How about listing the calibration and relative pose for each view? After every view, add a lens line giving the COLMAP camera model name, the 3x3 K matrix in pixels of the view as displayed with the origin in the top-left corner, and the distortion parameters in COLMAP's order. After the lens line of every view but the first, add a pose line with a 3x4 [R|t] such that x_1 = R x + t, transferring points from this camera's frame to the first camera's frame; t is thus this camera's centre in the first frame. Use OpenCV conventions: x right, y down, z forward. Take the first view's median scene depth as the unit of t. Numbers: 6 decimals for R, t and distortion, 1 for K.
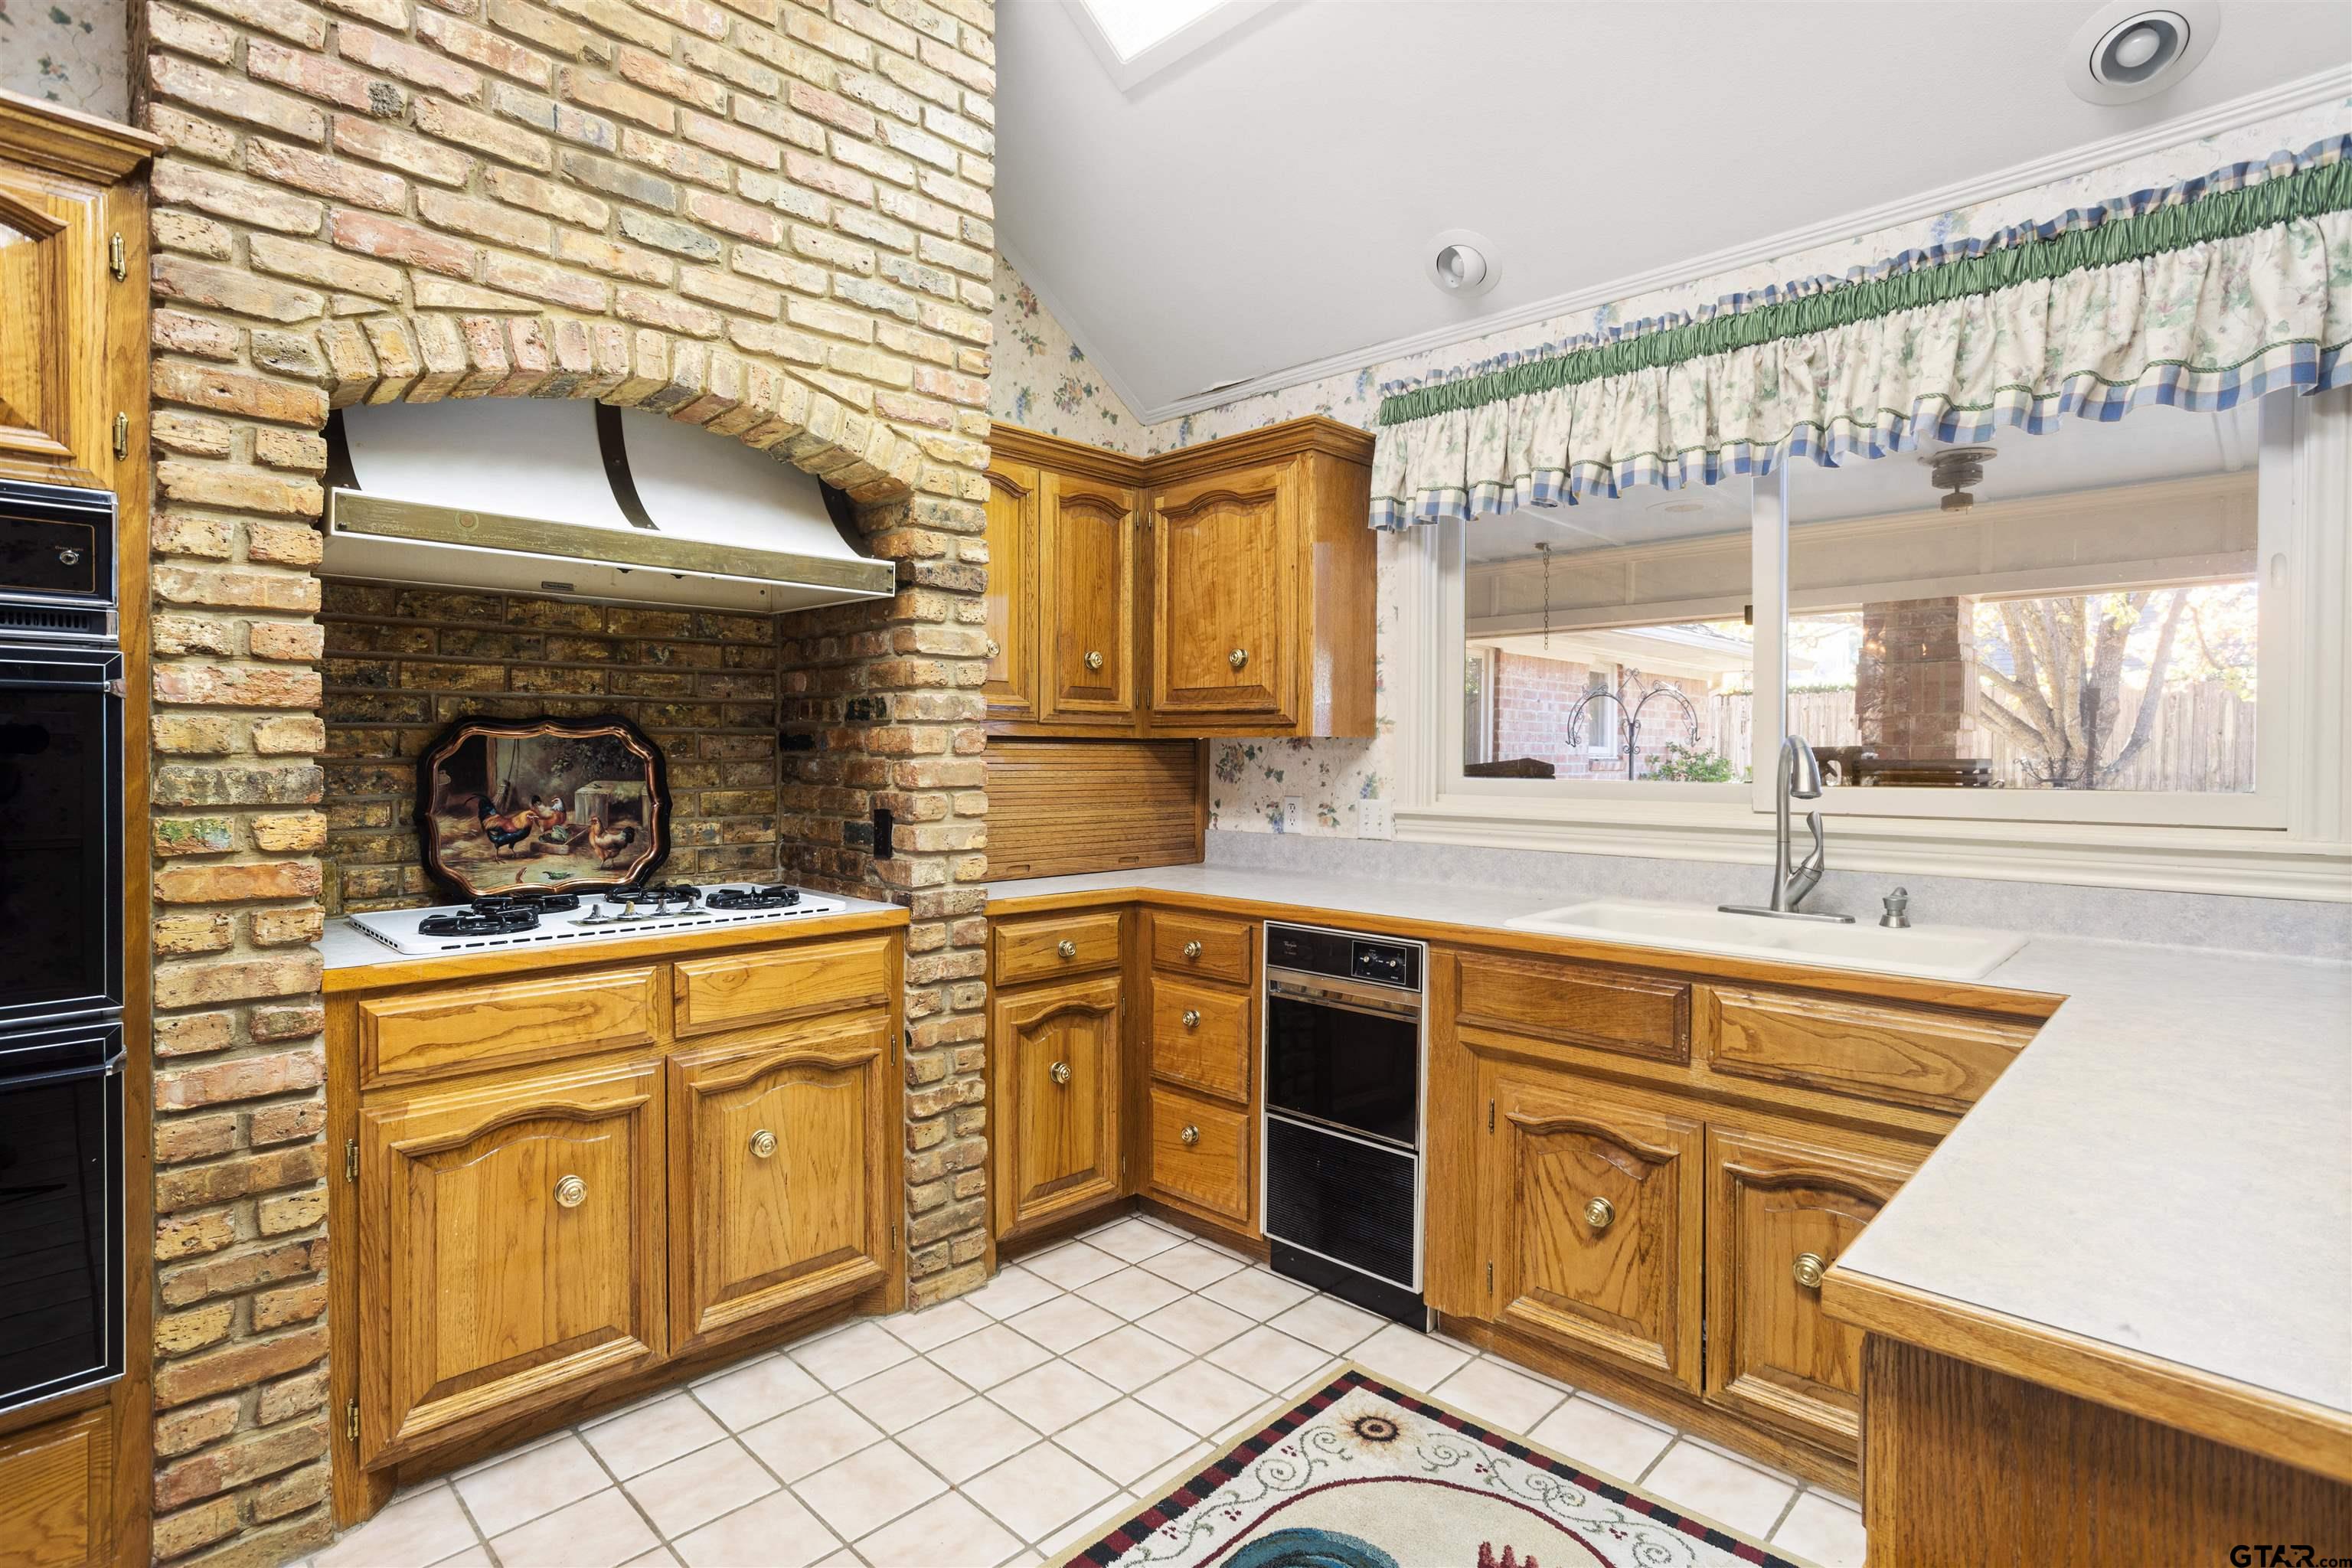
lens RADIAL K [[1161.9, 0, 1168.0], [0, 1161.9, 757.8], [0, 0, 1]] dist [-0.050012, 0.026855]
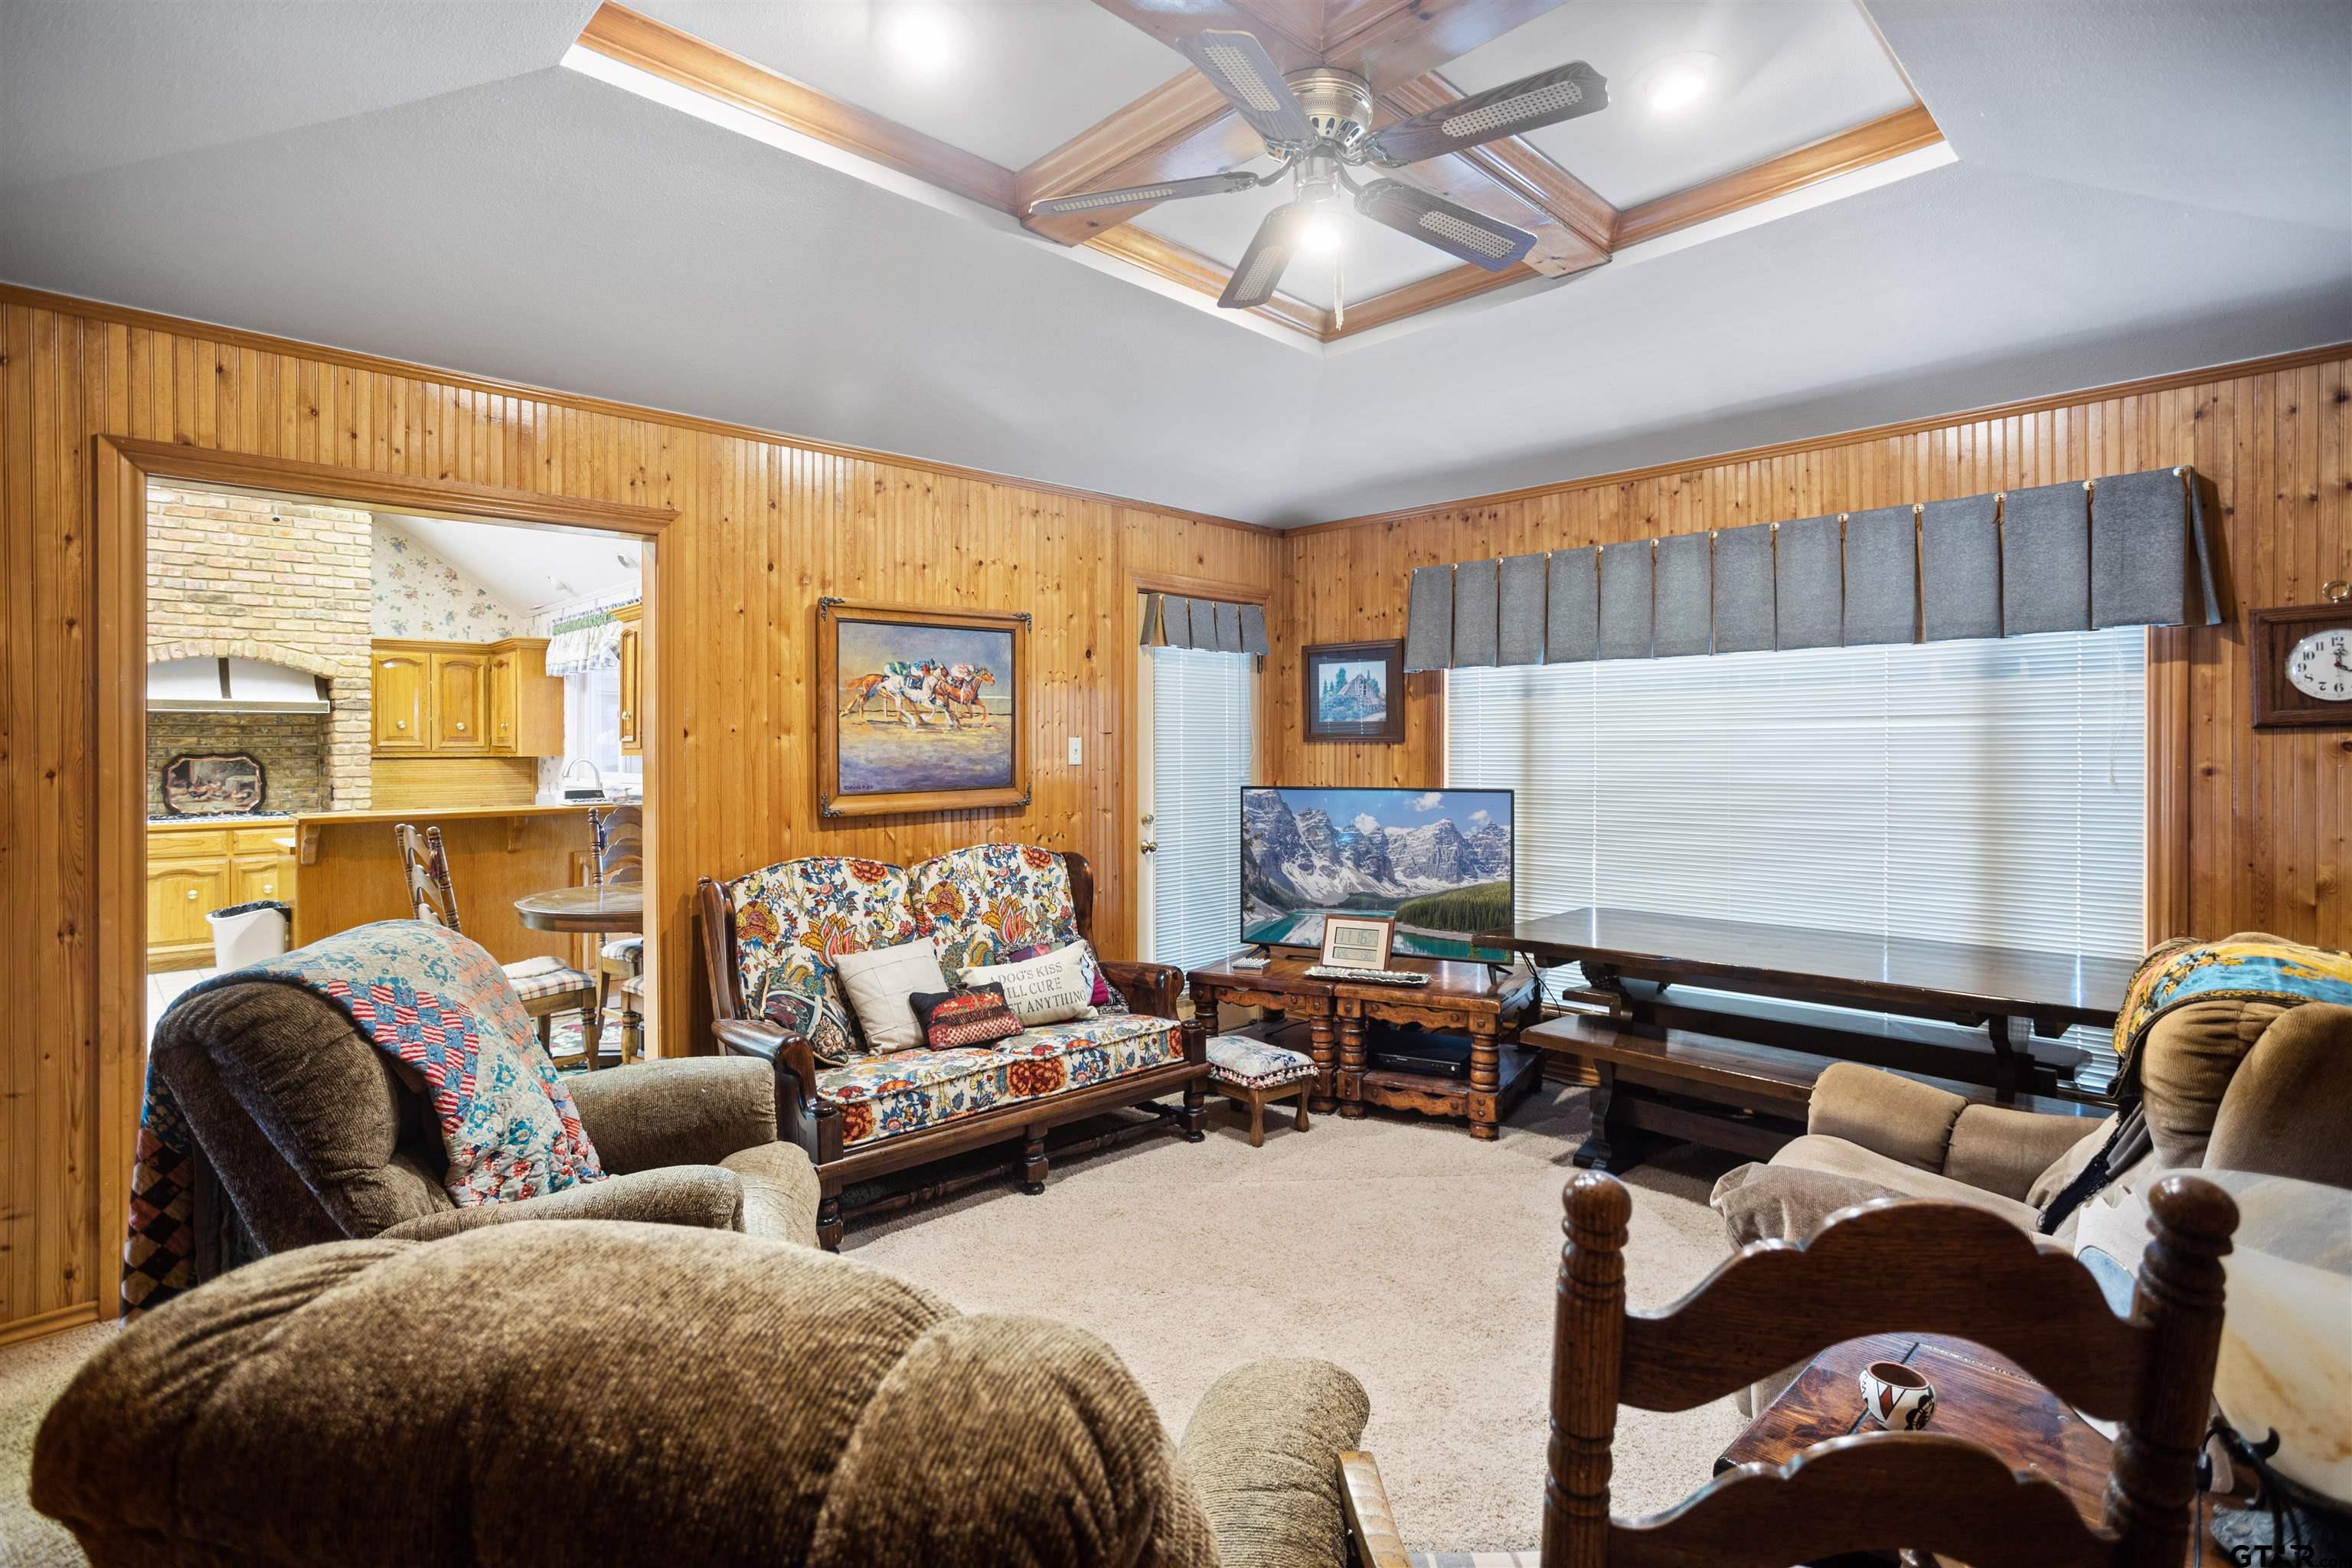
lens RADIAL K [[1161.9, 0, 1187.6], [0, 1161.9, 745.0], [0, 0, 1]] dist [-0.050012, 0.026855]
pose [[0.999903, -0.010220, -0.009428, 2.046392], [0.010155, 0.999924, -0.006945, -0.013510], [0.009498, 0.006849, 0.999931, -1.950716]]
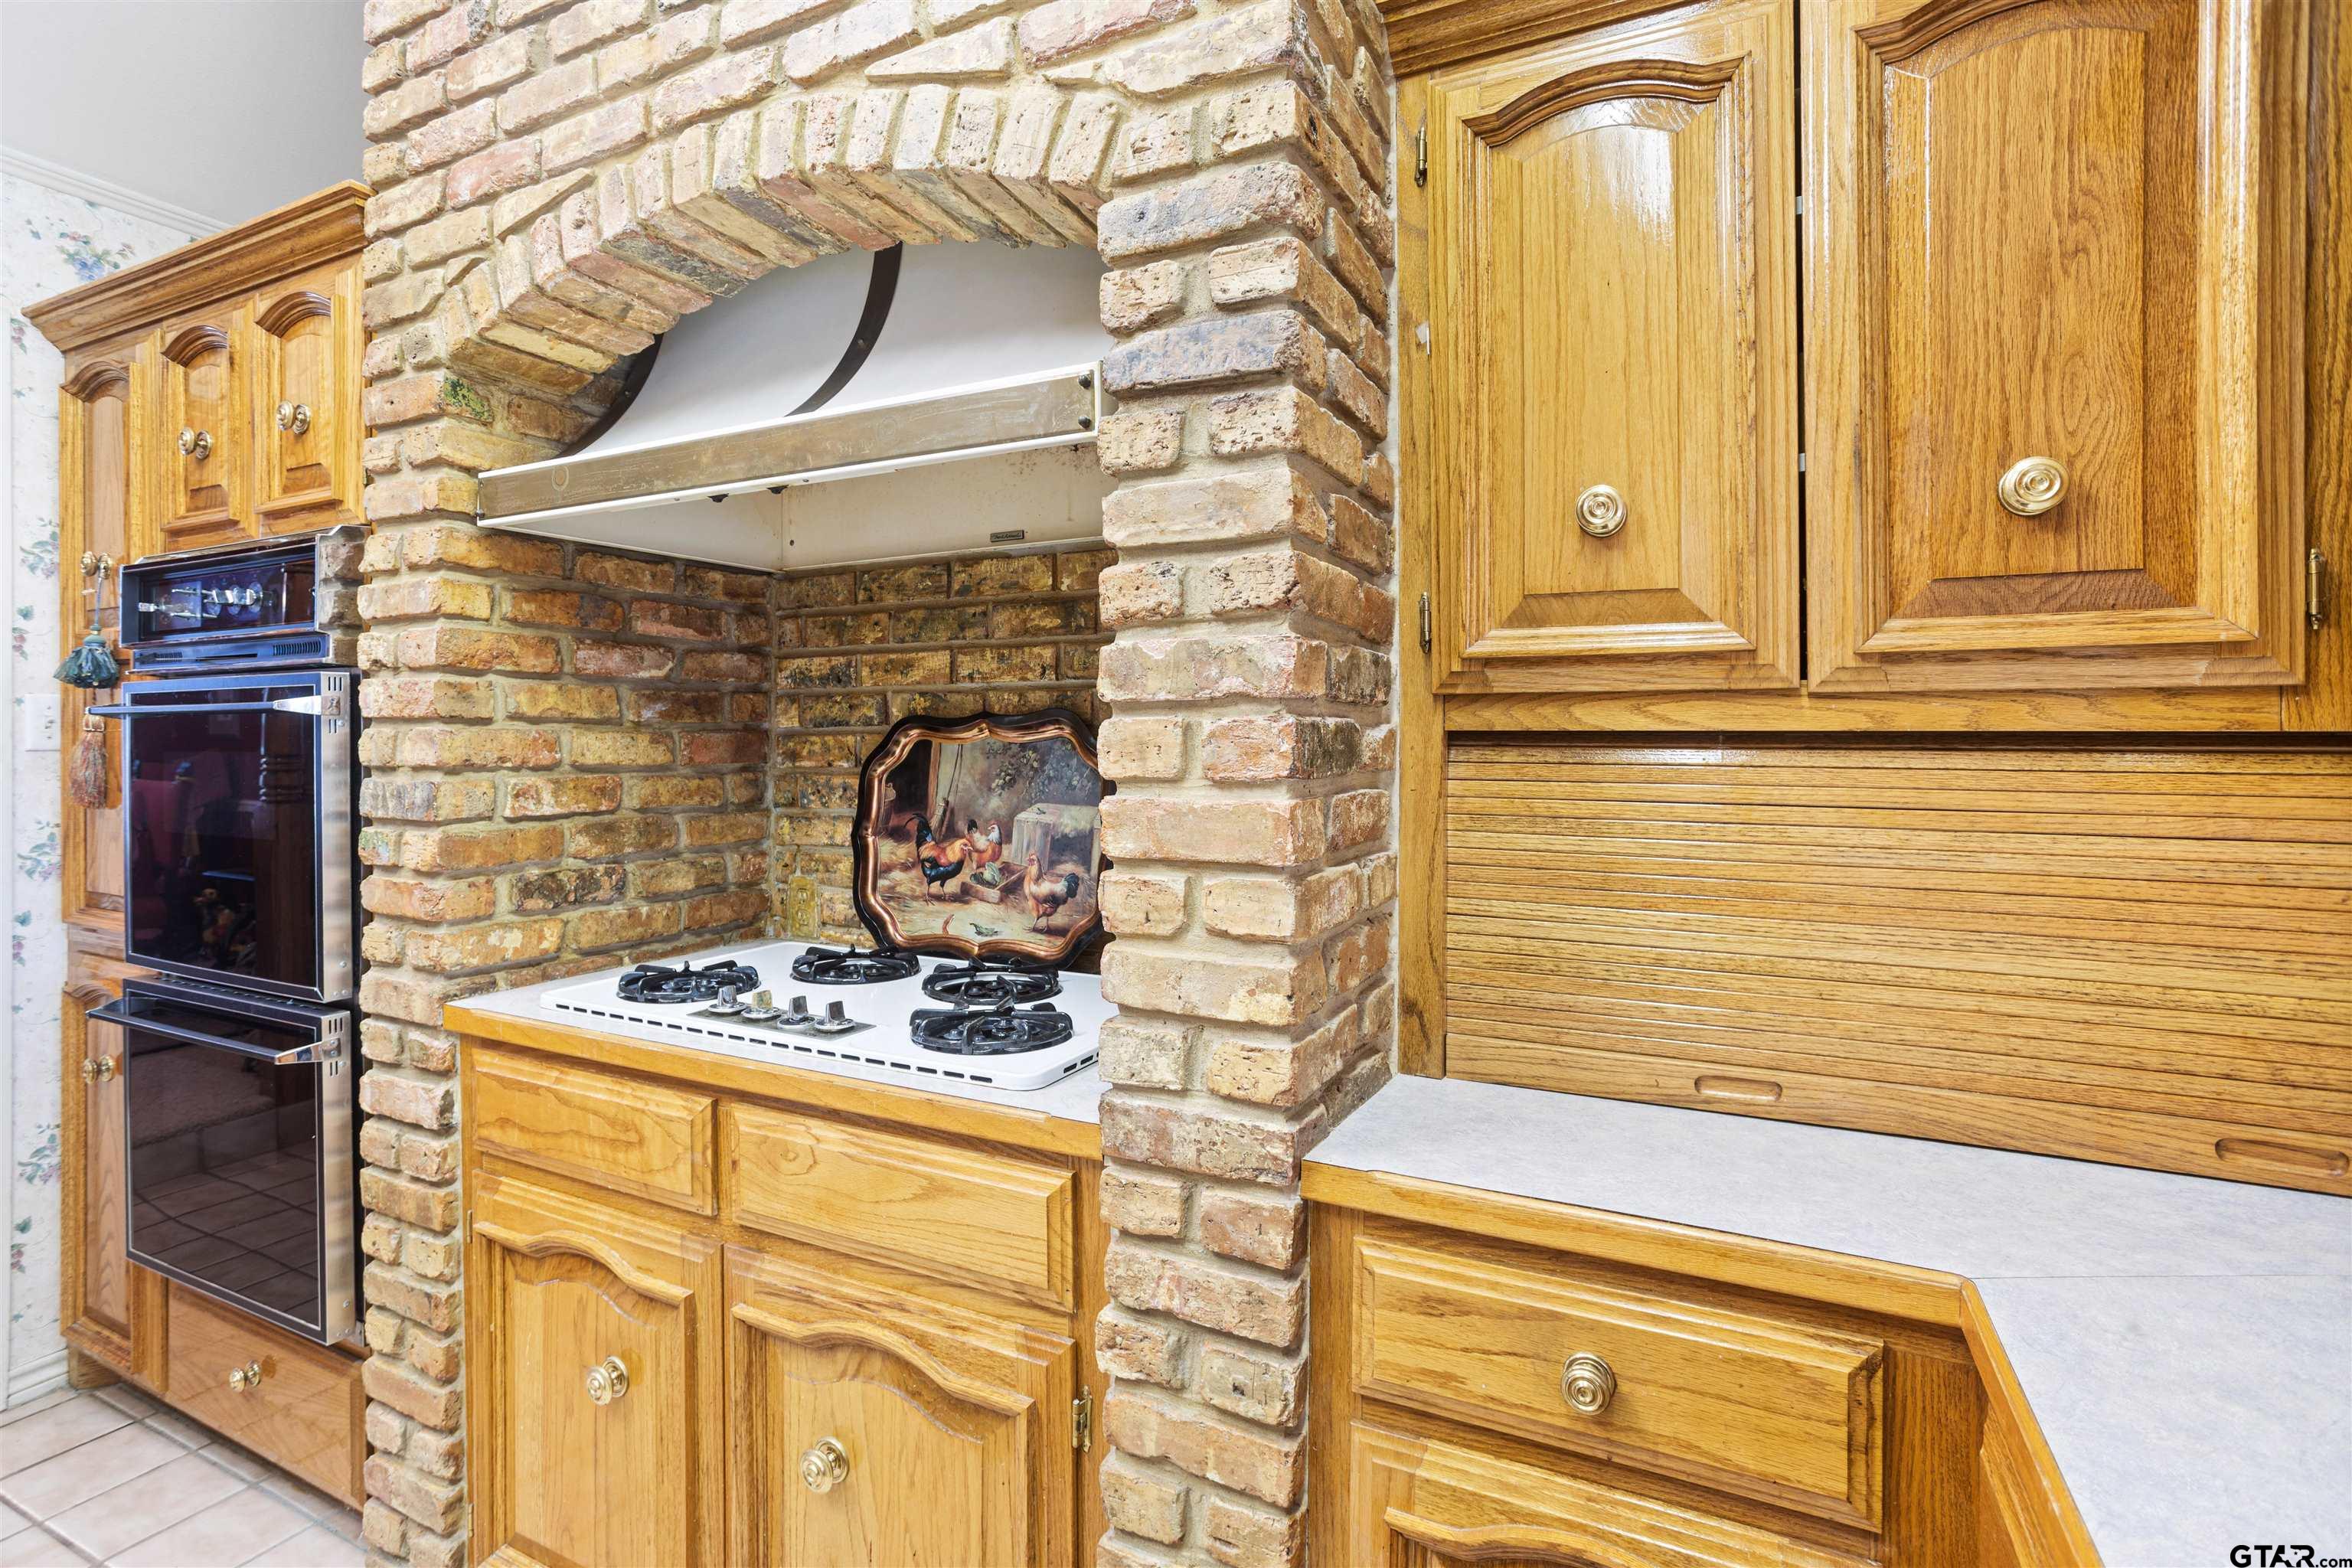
lens RADIAL K [[1161.9, 0, 1148.8], [0, 1161.9, 735.8], [0, 0, 1]] dist [-0.050012, 0.026855]
pose [[0.290201, -0.006273, -0.956945, 0.214195], [-0.003898, 0.999962, -0.007737, -0.017096], [0.956958, 0.005976, 0.290166, 0.911175]]
